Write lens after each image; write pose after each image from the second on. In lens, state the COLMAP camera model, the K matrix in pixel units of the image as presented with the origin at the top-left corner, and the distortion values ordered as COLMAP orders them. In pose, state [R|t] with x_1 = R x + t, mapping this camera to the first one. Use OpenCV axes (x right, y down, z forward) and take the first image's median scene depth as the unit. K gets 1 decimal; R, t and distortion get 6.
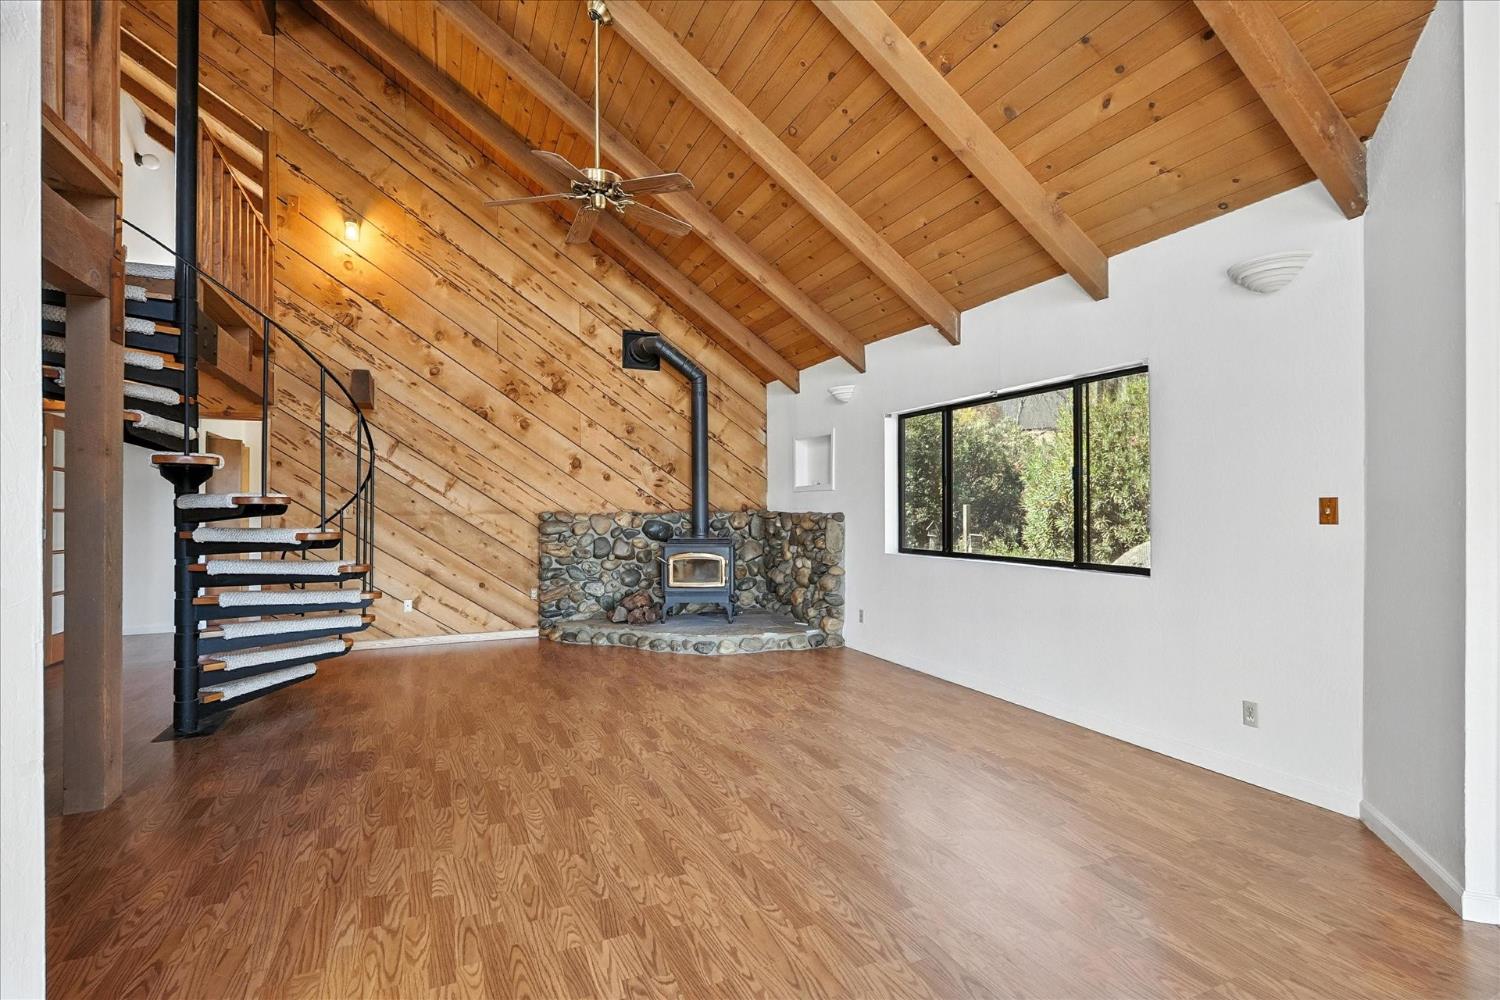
lens RADIAL K [[701.1, 0, 750.0], [0, 701.1, 500.0], [0, 0, 1]] dist [-0.003834, -0.000017]
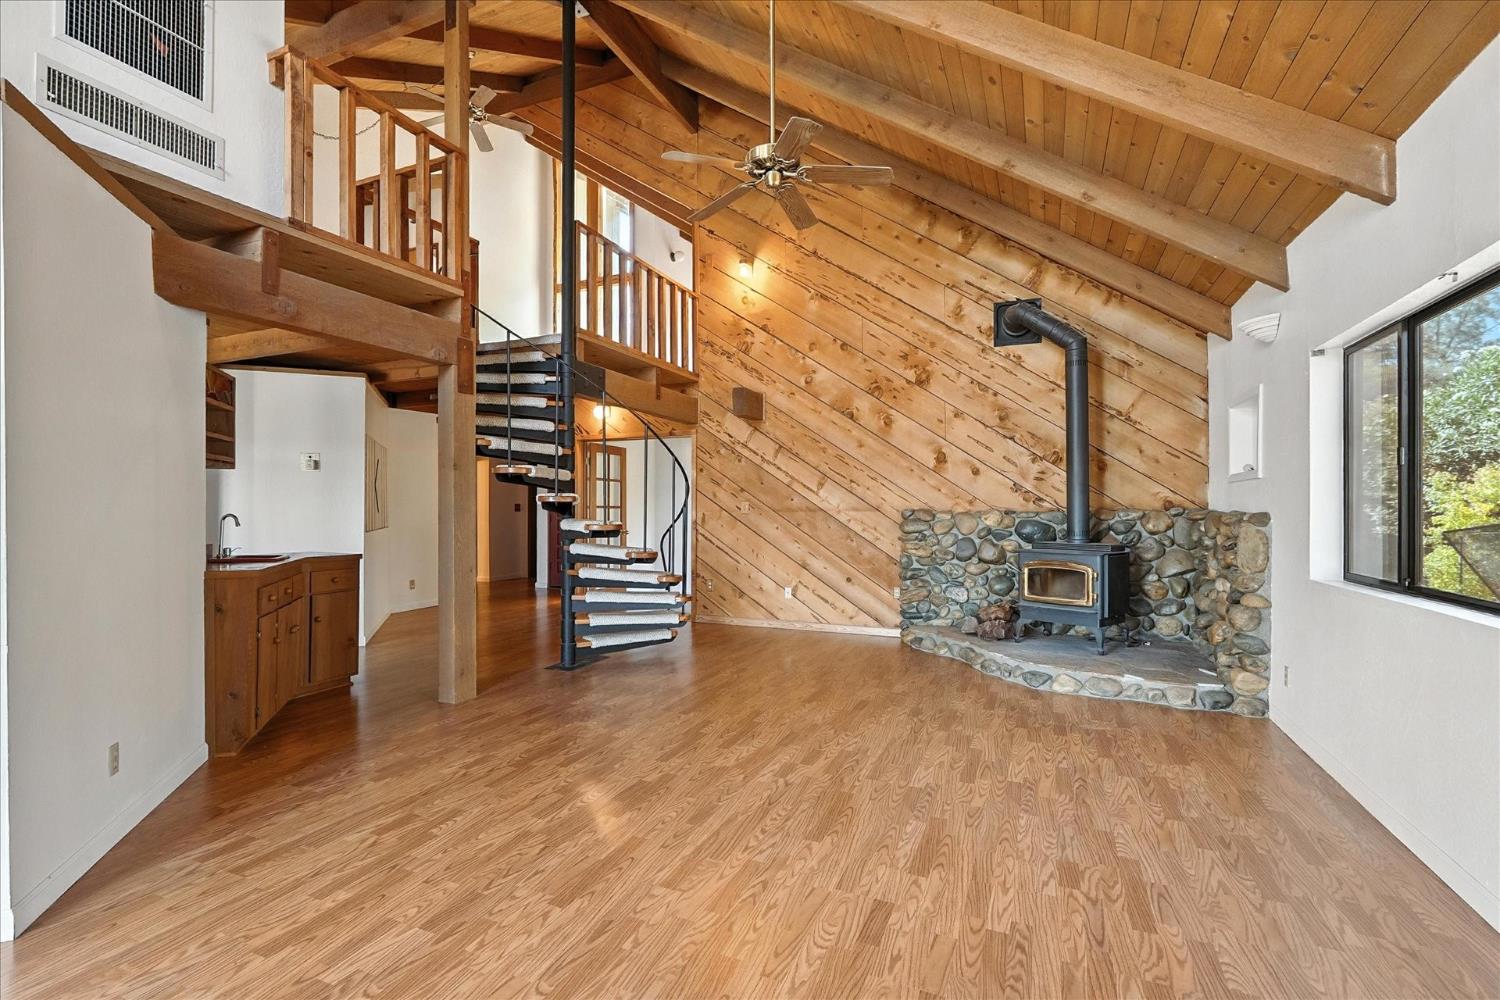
lens RADIAL K [[679.2, 0, 750.0], [0, 679.2, 500.0], [0, 0, 1]] dist [-0.004984, -0.000264]
pose [[0.677362, -0.005399, -0.735630, 0.272189], [0.006777, 0.999976, -0.001099, 0.003921], [0.735619, -0.004241, 0.677382, 0.222934]]
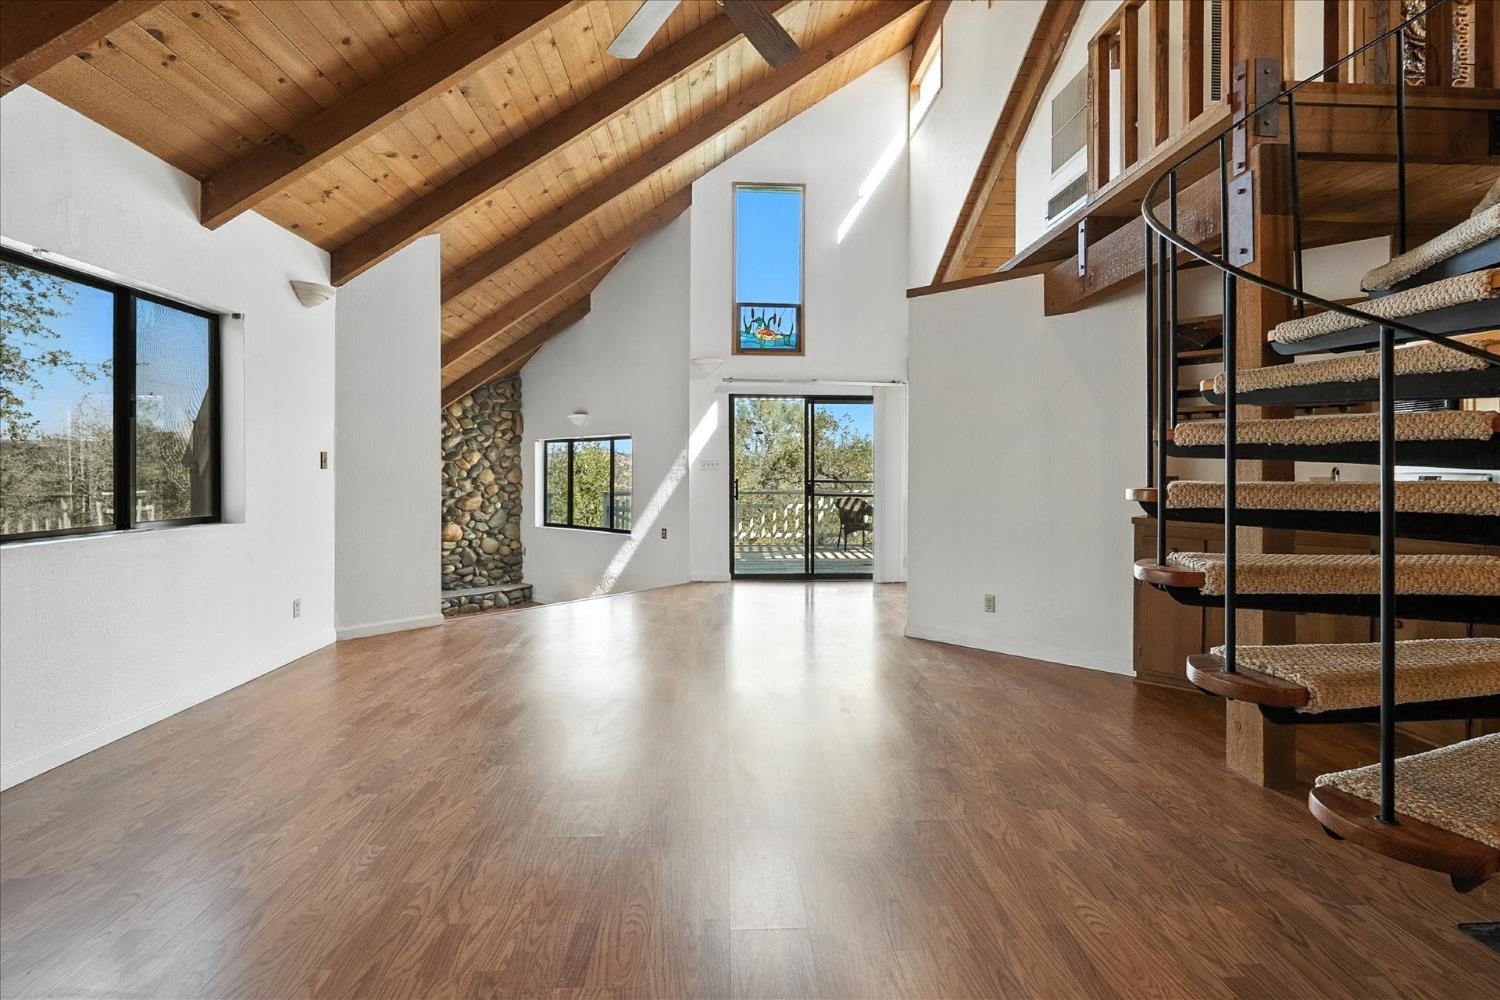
lens RADIAL K [[700.7, 0, 752.0], [0, 700.7, 473.1], [0, 0, 1]] dist [-0.002622, -0.000214]
pose [[-0.932563, -0.001311, 0.361006, -0.307291], [-0.004136, 0.999967, -0.007055, 0.023804], [-0.360984, -0.008072, -0.932537, 0.987479]]
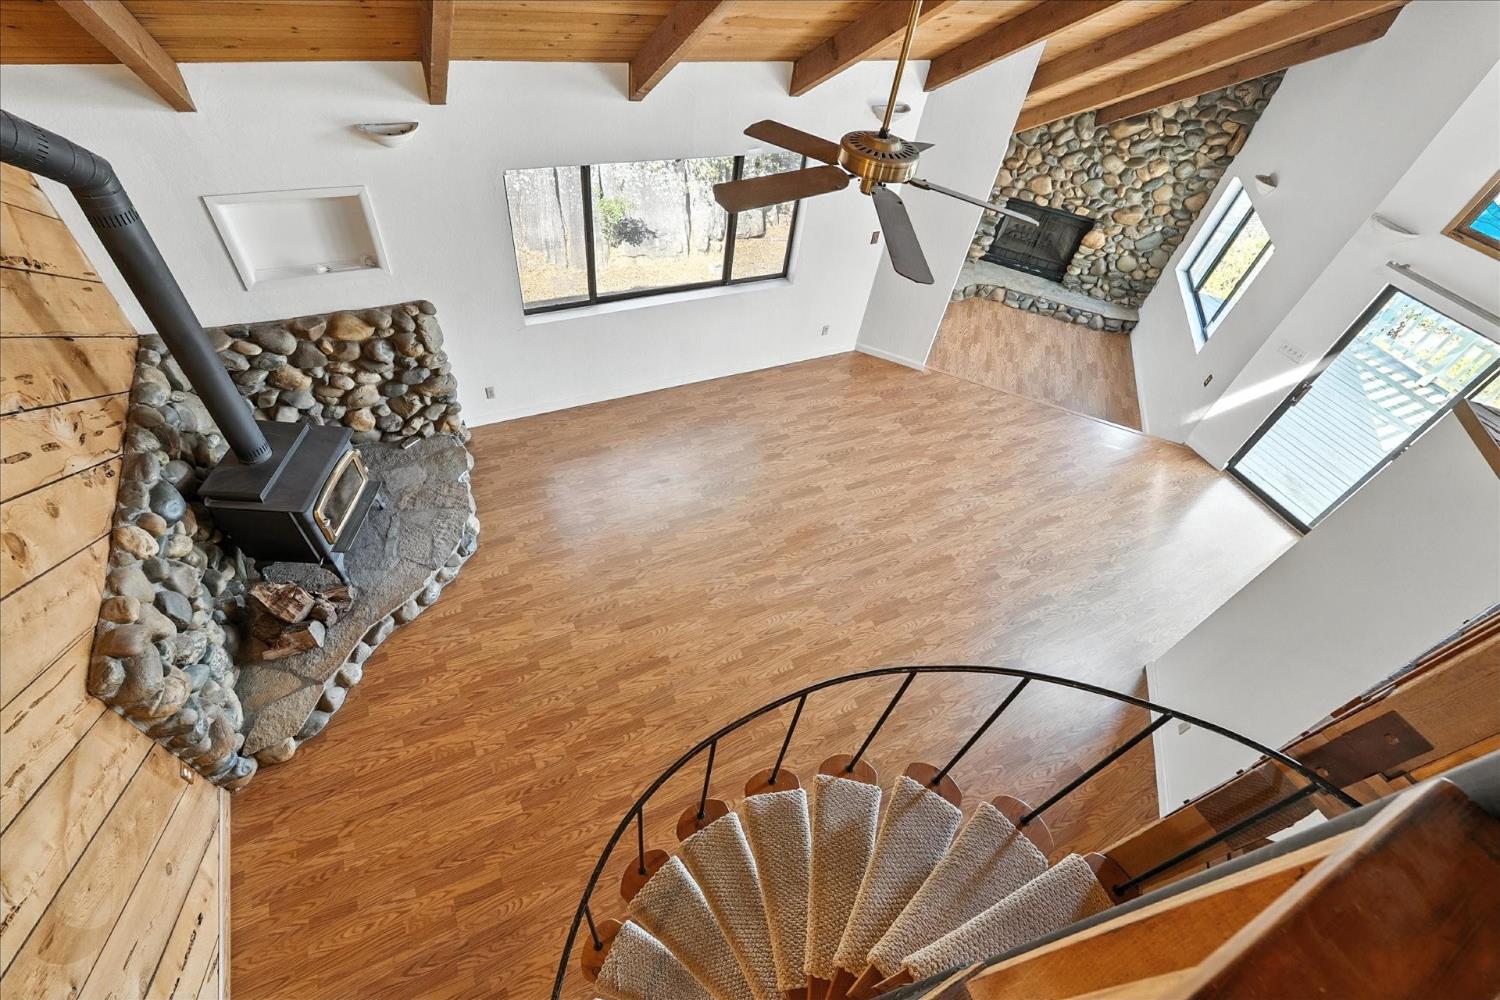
lens RADIAL K [[657.4, 0, 750.0], [0, 657.4, 500.0], [0, 0, 1]] dist [-0.000656, -0.000103]
pose [[-0.039156, -0.742530, 0.668667, -0.523025], [-0.135825, 0.666924, 0.732642, -0.409851], [-0.989959, -0.062135, -0.126969, 0.735699]]
